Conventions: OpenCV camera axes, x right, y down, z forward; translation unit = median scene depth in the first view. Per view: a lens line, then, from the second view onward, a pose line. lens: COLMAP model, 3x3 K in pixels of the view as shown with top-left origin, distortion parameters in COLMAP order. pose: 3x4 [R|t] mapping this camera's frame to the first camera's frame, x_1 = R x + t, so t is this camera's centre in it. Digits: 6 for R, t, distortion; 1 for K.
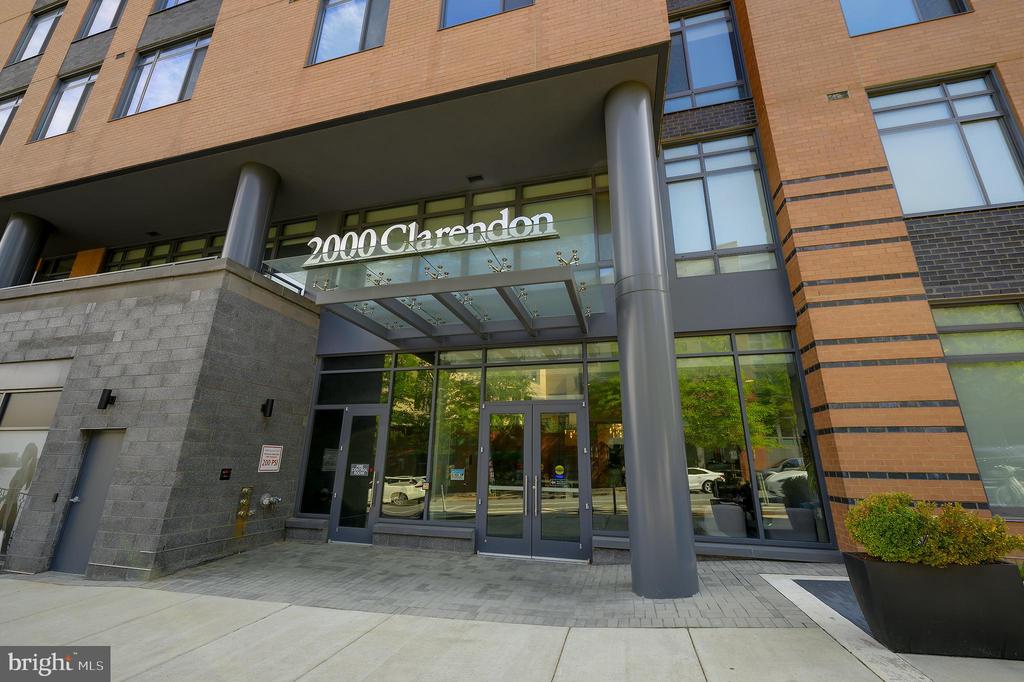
lens RADIAL K [[408.4, 0, 513.5], [0, 408.4, 341.1], [0, 0, 1]] dist [-0.000594, 0.000207]
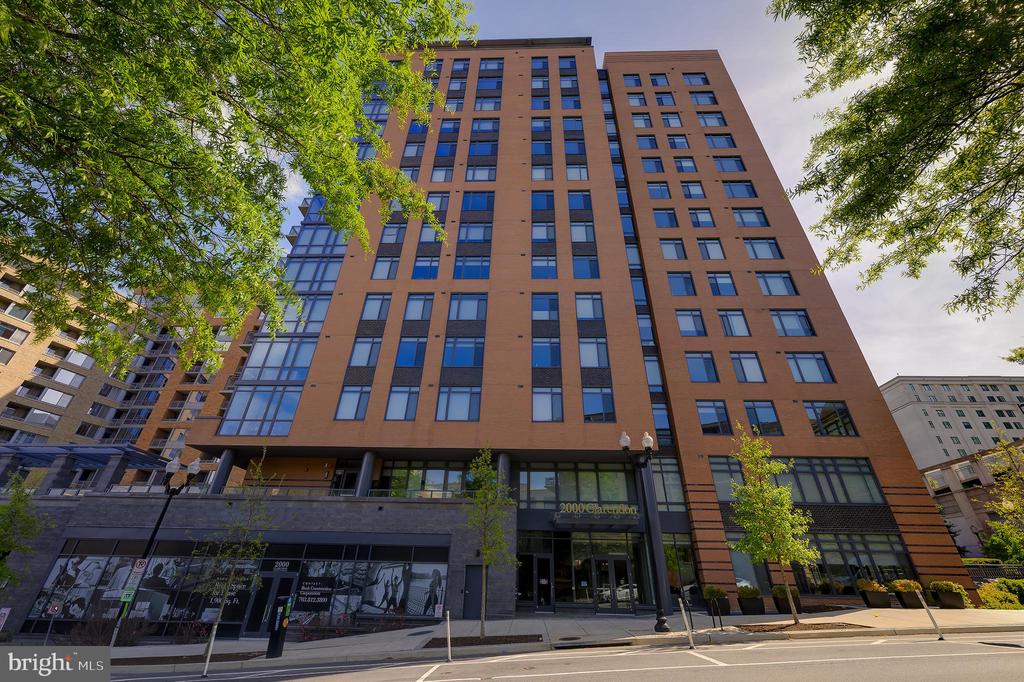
lens RADIAL K [[408.4, 0, 514.0], [0, 408.4, 338.9], [0, 0, 1]] dist [-0.000594, 0.000207]
pose [[0.974773, 0.119149, 0.188736, -1.371792], [-0.069821, 0.965935, -0.249189, -0.571611], [-0.211998, 0.229725, 0.949886, -1.977228]]
